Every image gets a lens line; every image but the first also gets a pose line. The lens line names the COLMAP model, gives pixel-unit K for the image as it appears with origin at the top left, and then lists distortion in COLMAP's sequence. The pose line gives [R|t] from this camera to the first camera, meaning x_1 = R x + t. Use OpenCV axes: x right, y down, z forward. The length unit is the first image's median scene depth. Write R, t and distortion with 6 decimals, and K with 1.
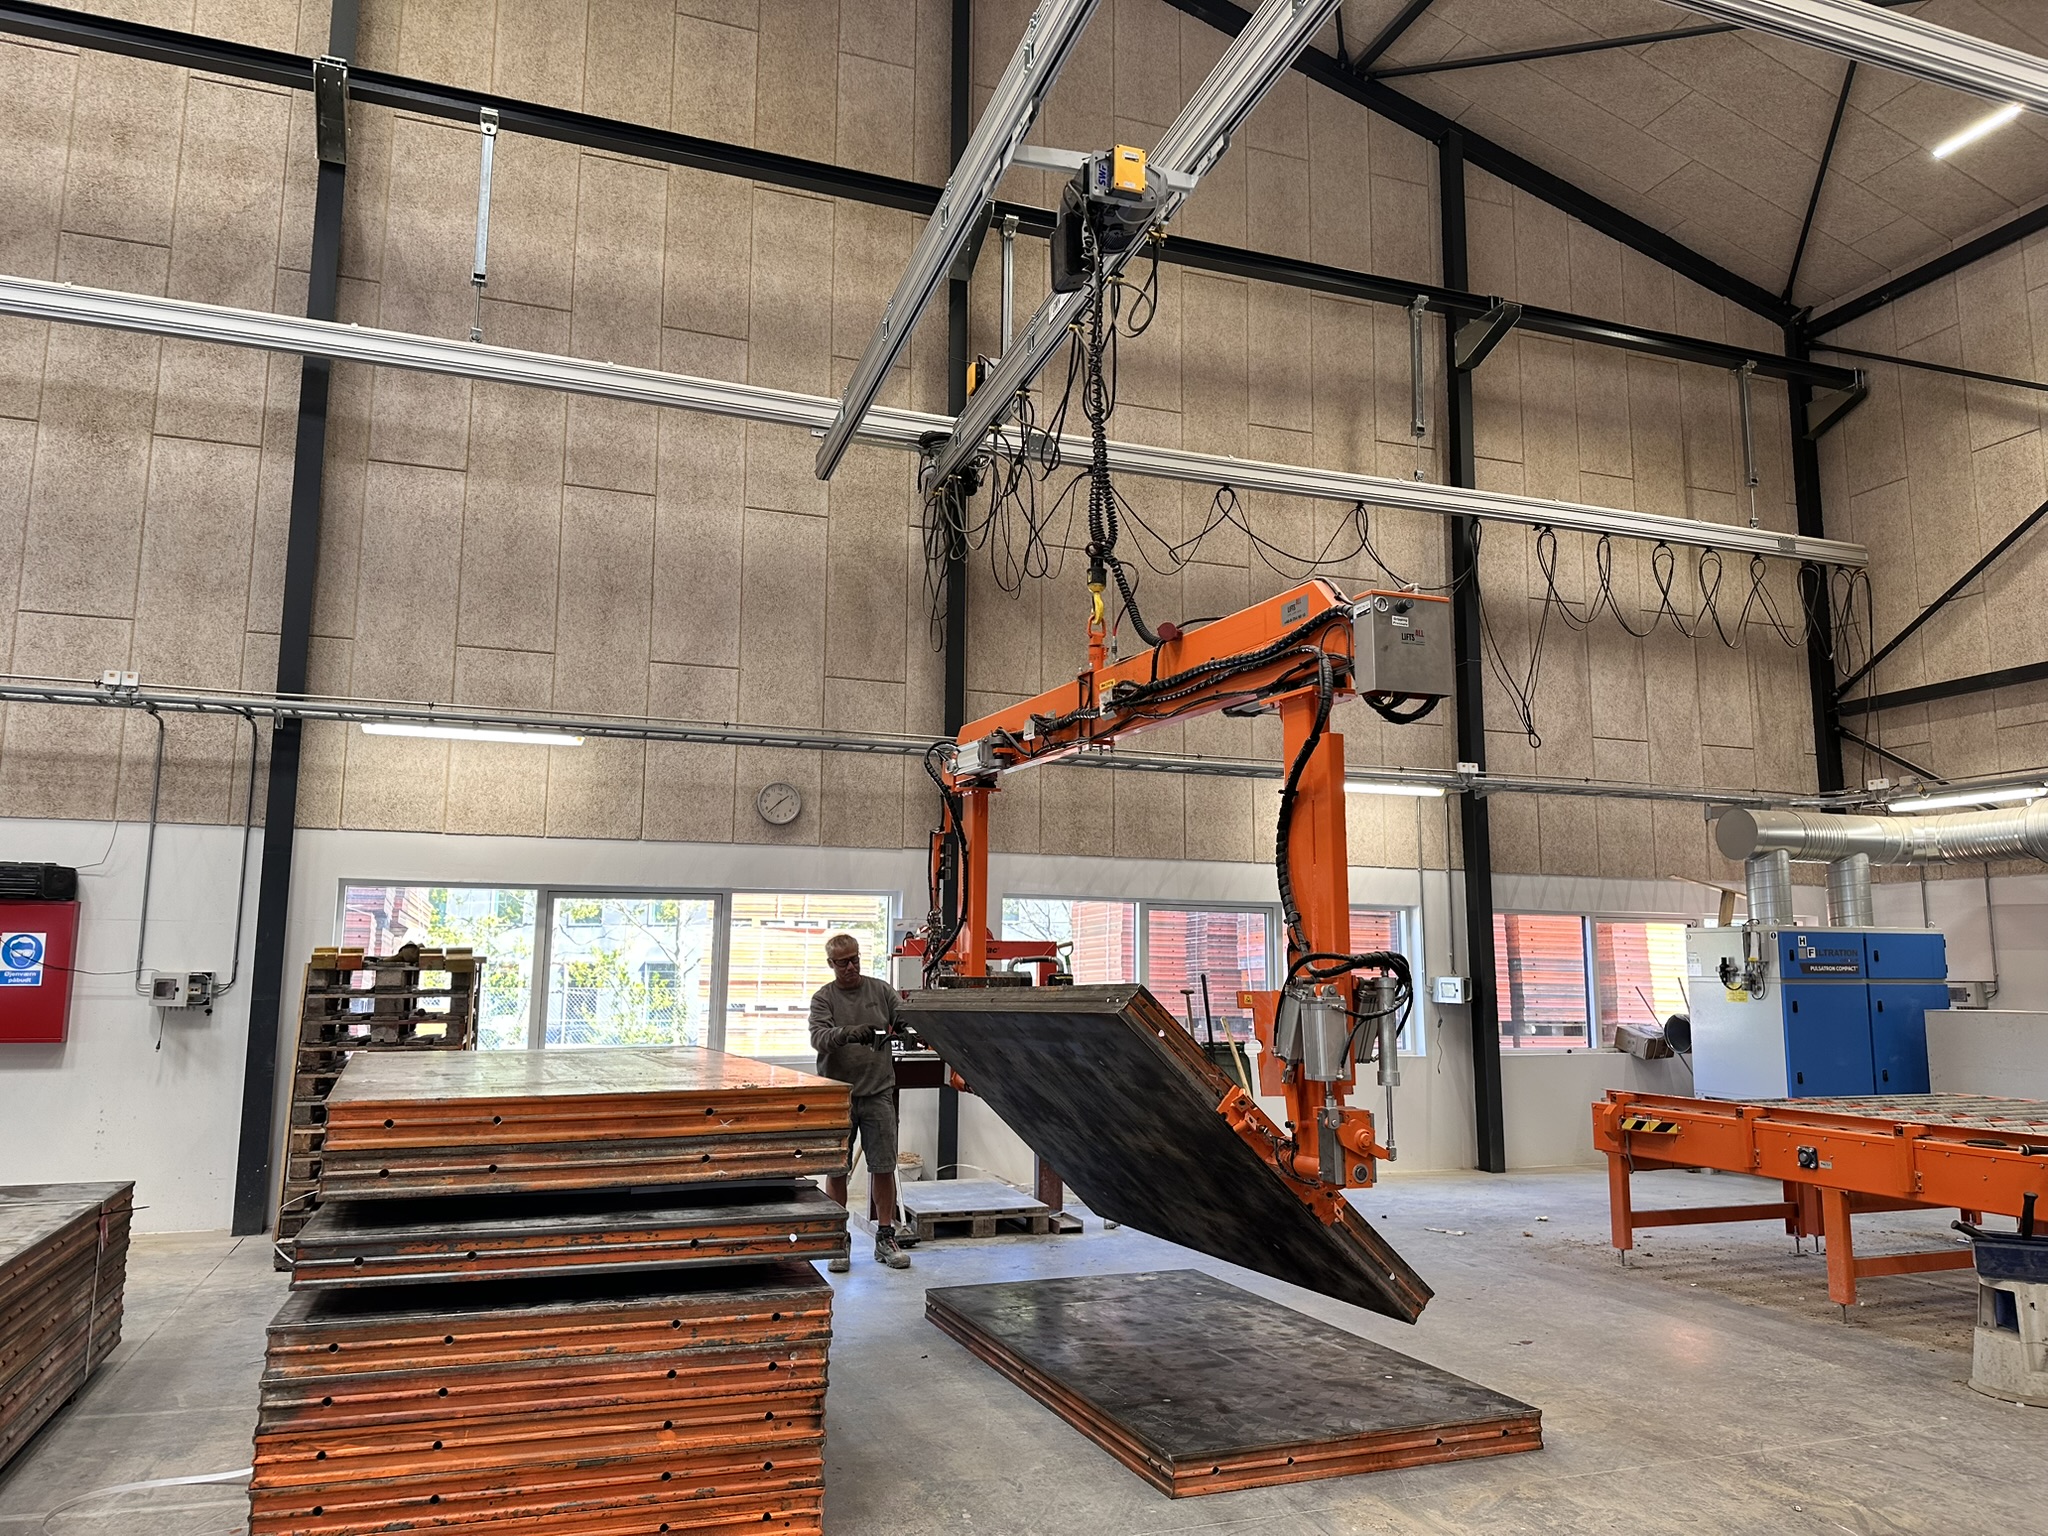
lens RADIAL K [[1410.3, 0, 1024.0], [0, 1410.3, 768.0], [0, 0, 1]] dist [0.100404, -0.107843]
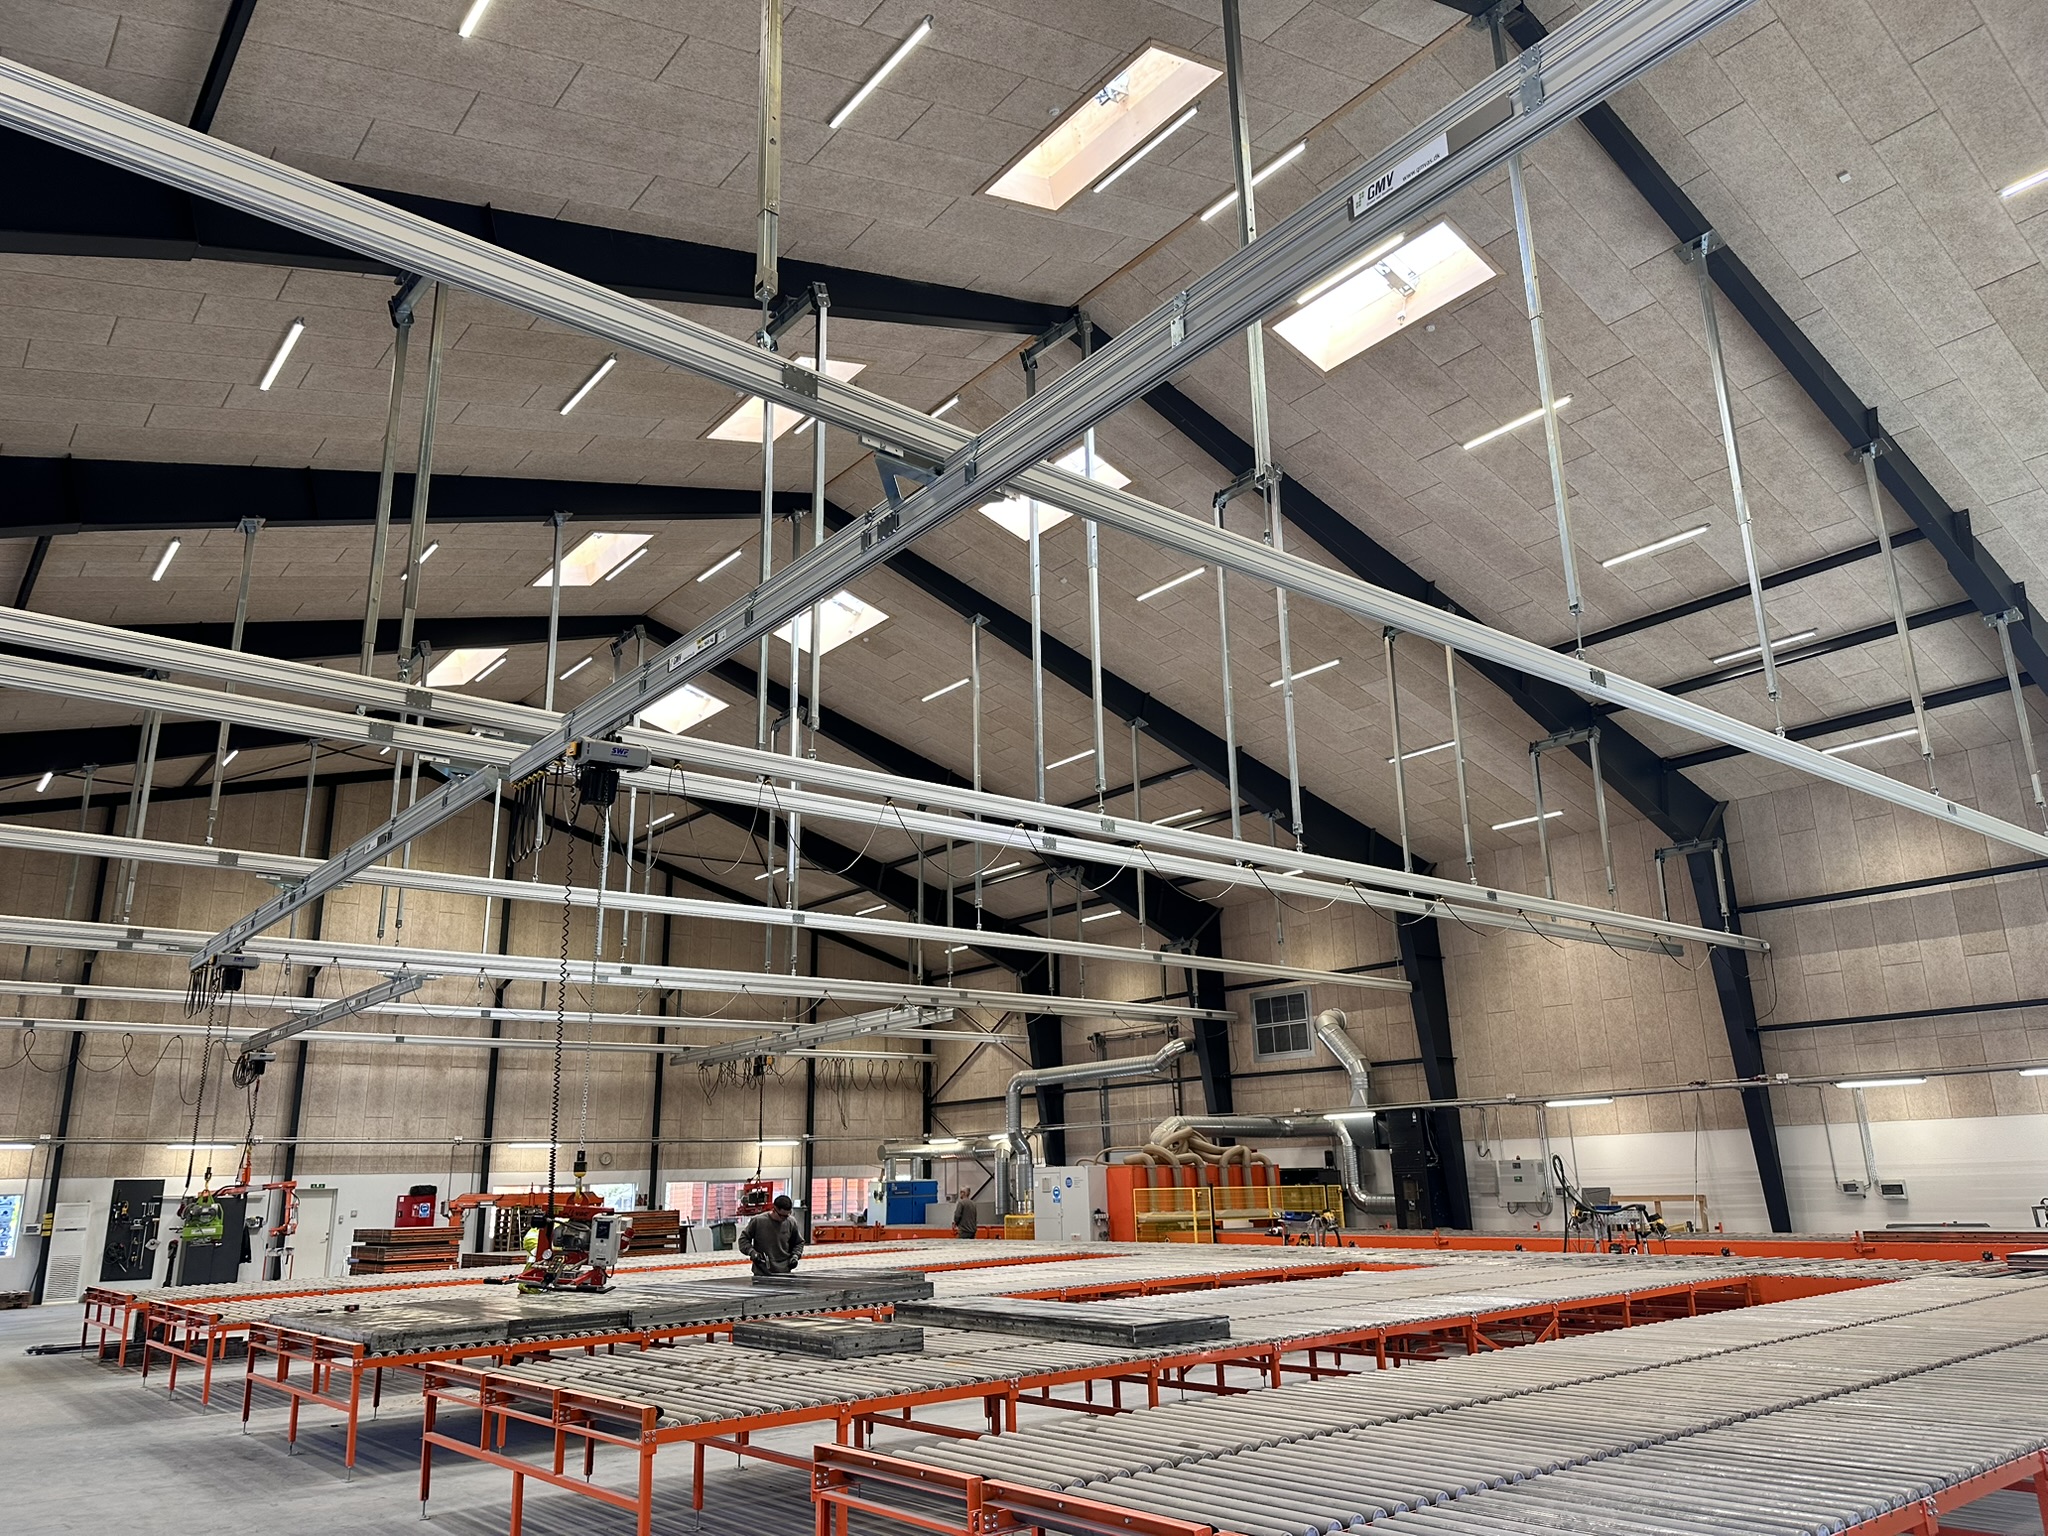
lens RADIAL K [[1410.3, 0, 1024.0], [0, 1410.3, 768.0], [0, 0, 1]] dist [0.100404, -0.107843]
pose [[0.942773, 0.067151, 0.326604, -0.352118], [-0.017667, 0.988195, -0.152177, -0.349543], [-0.332967, 0.137699, 0.932830, -2.390439]]
